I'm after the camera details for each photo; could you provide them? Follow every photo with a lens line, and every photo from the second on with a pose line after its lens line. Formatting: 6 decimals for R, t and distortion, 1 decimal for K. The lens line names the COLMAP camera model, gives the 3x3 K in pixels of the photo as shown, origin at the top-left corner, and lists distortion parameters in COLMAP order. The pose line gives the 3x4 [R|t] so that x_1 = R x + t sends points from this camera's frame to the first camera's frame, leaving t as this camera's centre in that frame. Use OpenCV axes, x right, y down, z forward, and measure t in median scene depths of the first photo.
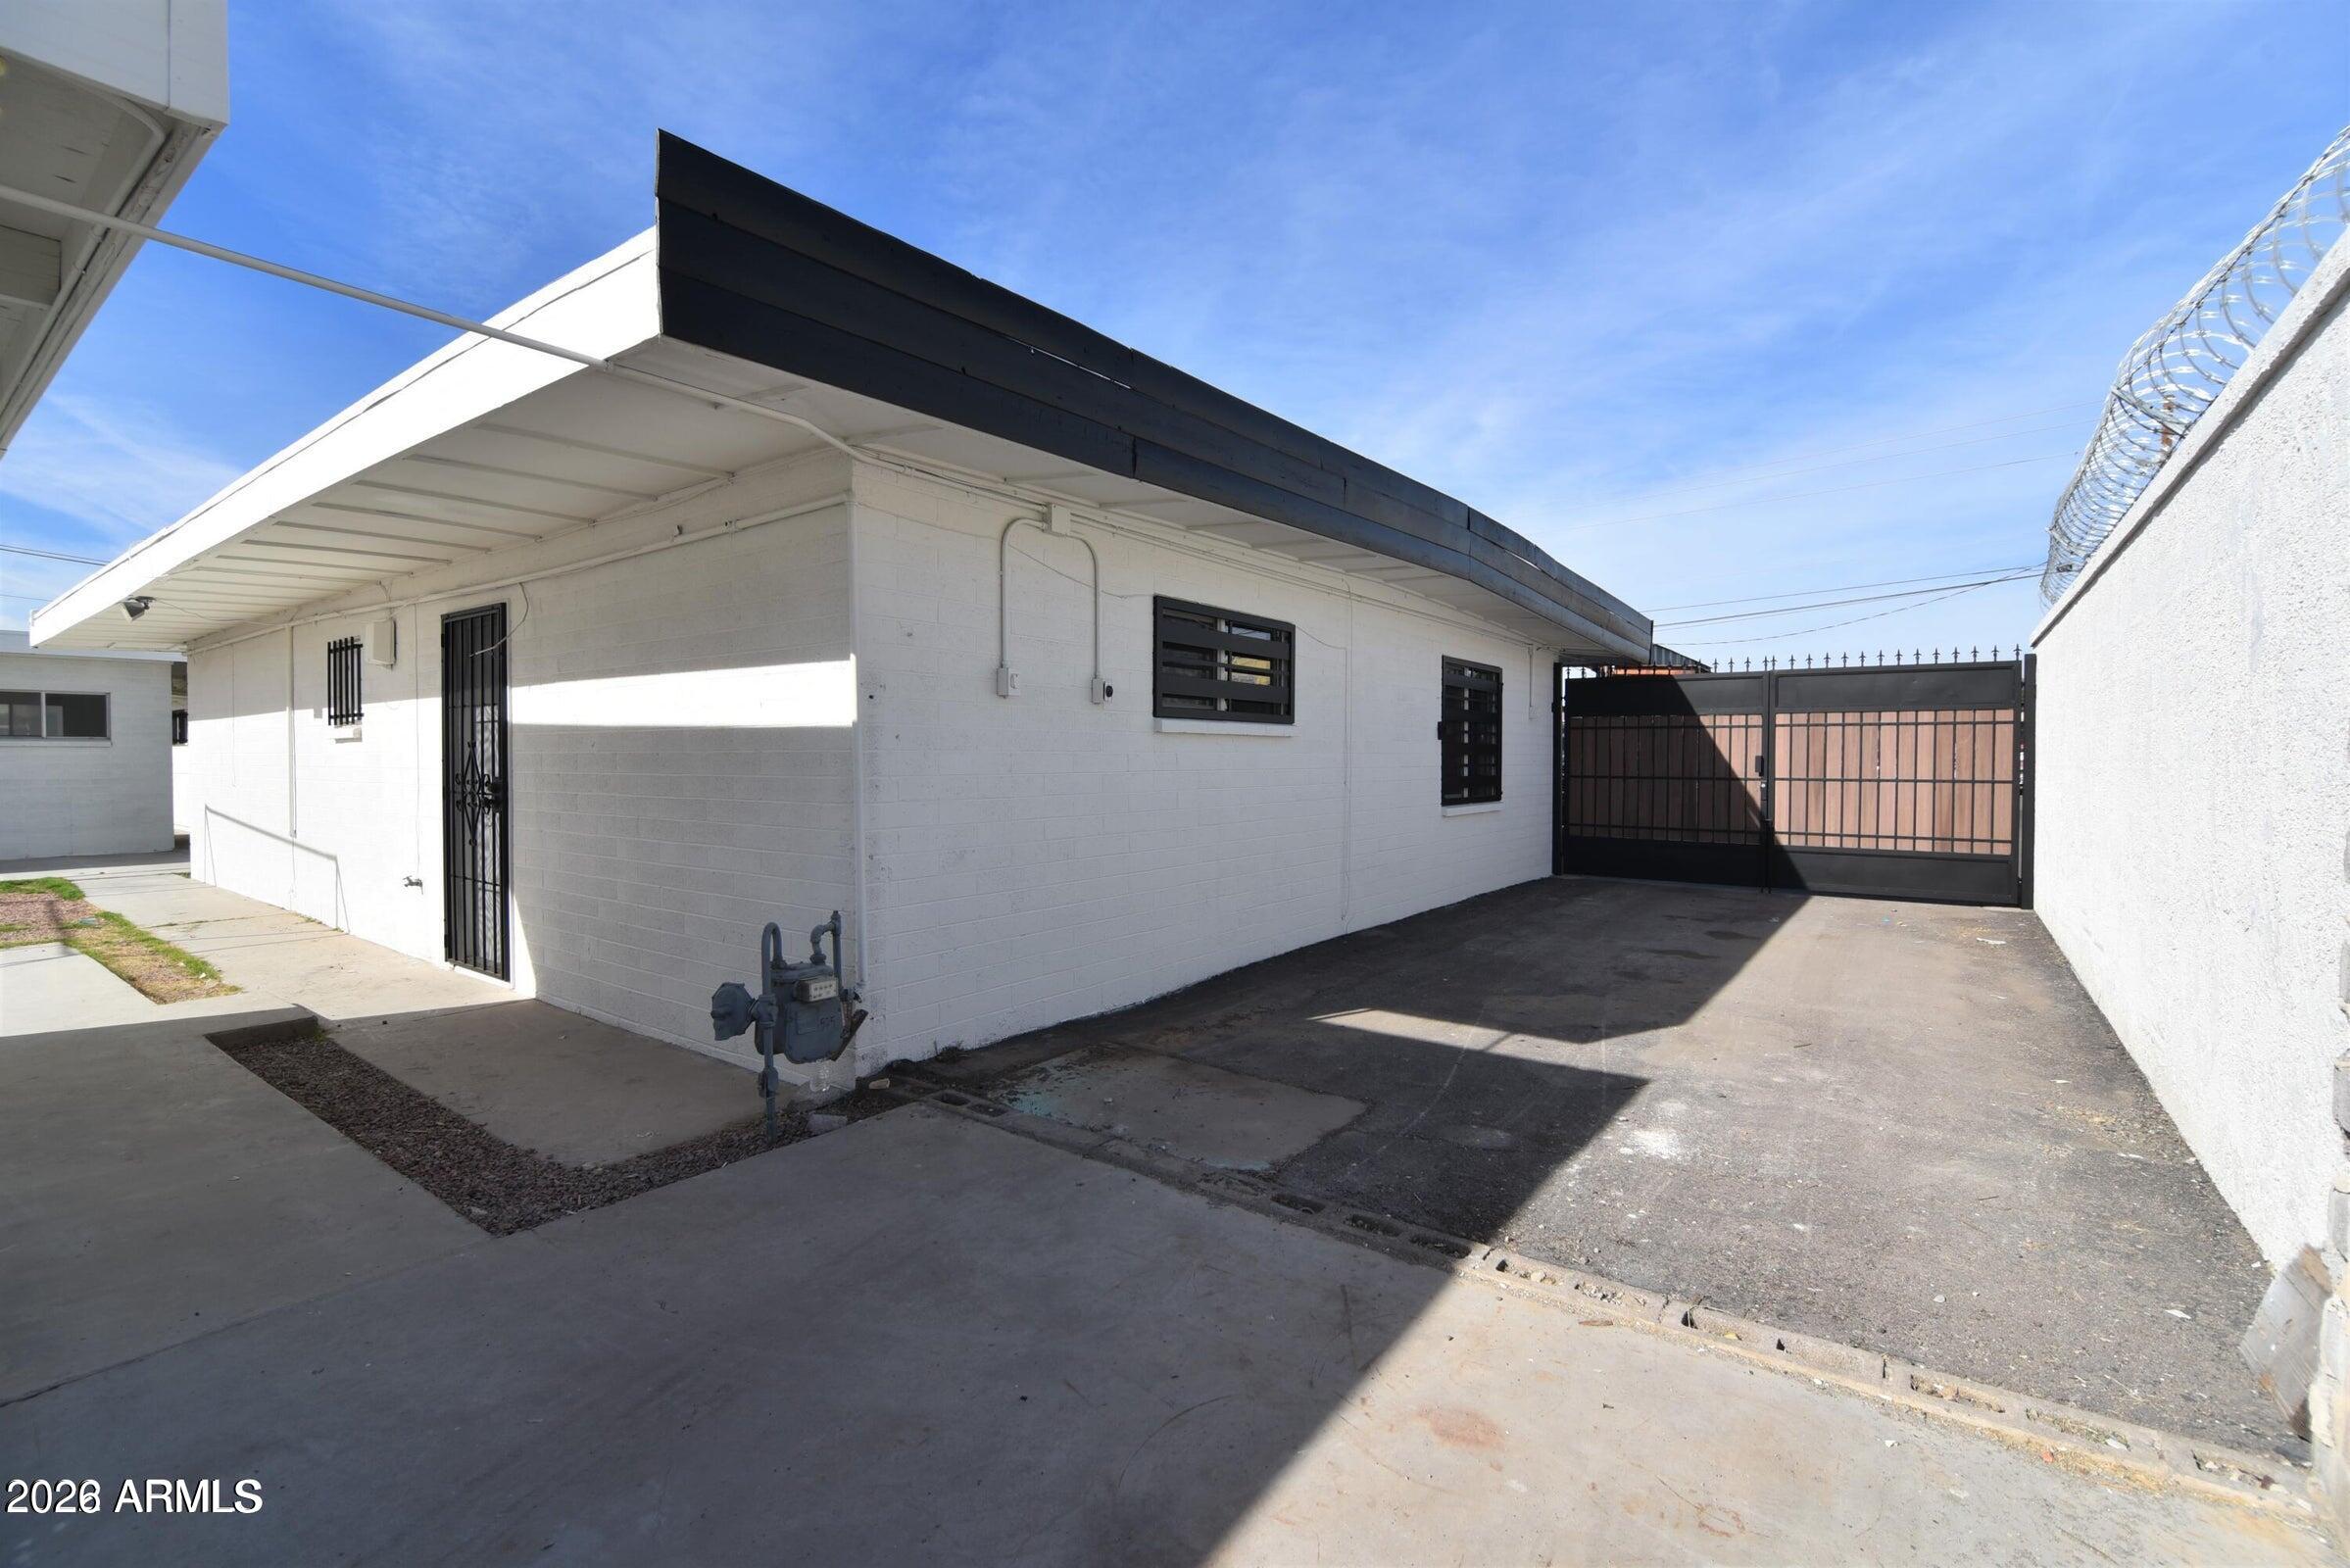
lens RADIAL K [[1026.1, 0, 1165.8], [0, 1026.1, 775.5], [0, 0, 1]] dist [-0.003399, -0.009753]
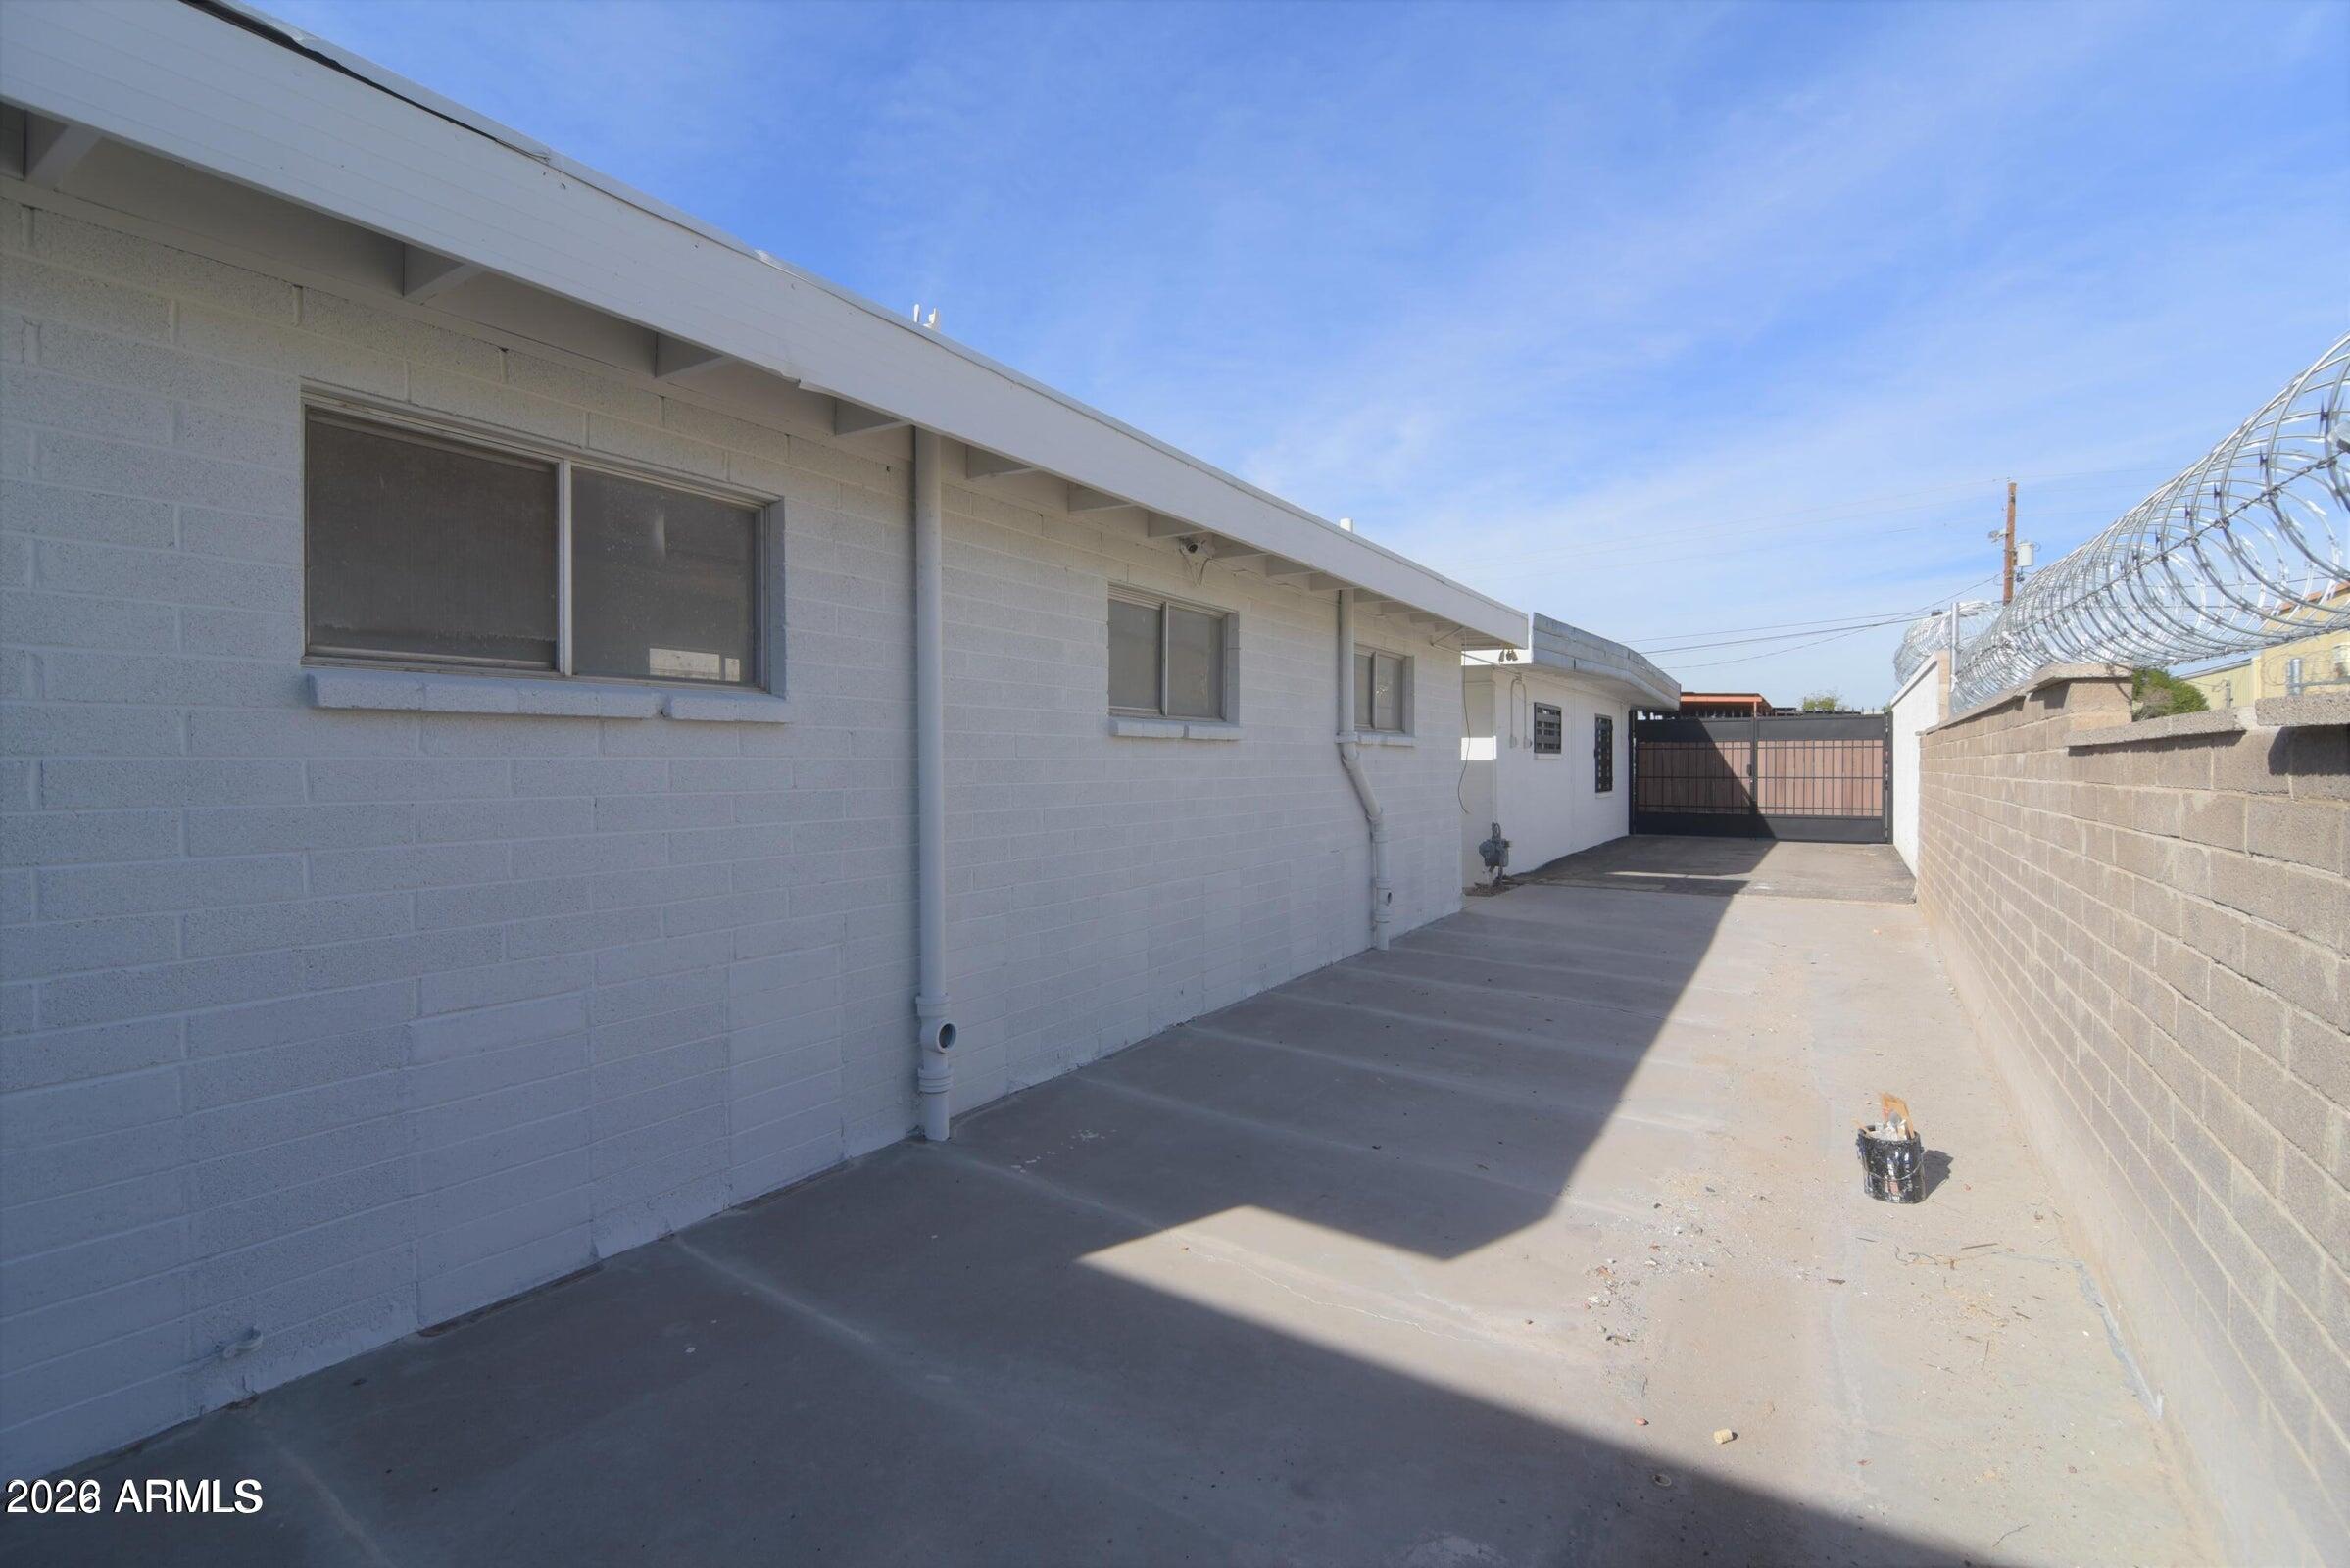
lens RADIAL K [[1044.2, 0, 1122.5], [0, 1044.2, 765.8], [0, 0, 1]] dist [-0.029444, -0.000100]
pose [[0.998999, -0.006740, 0.044228, -0.612520], [0.007228, 0.999915, -0.010890, -0.005461], [-0.044151, 0.011199, 0.998962, -0.779602]]
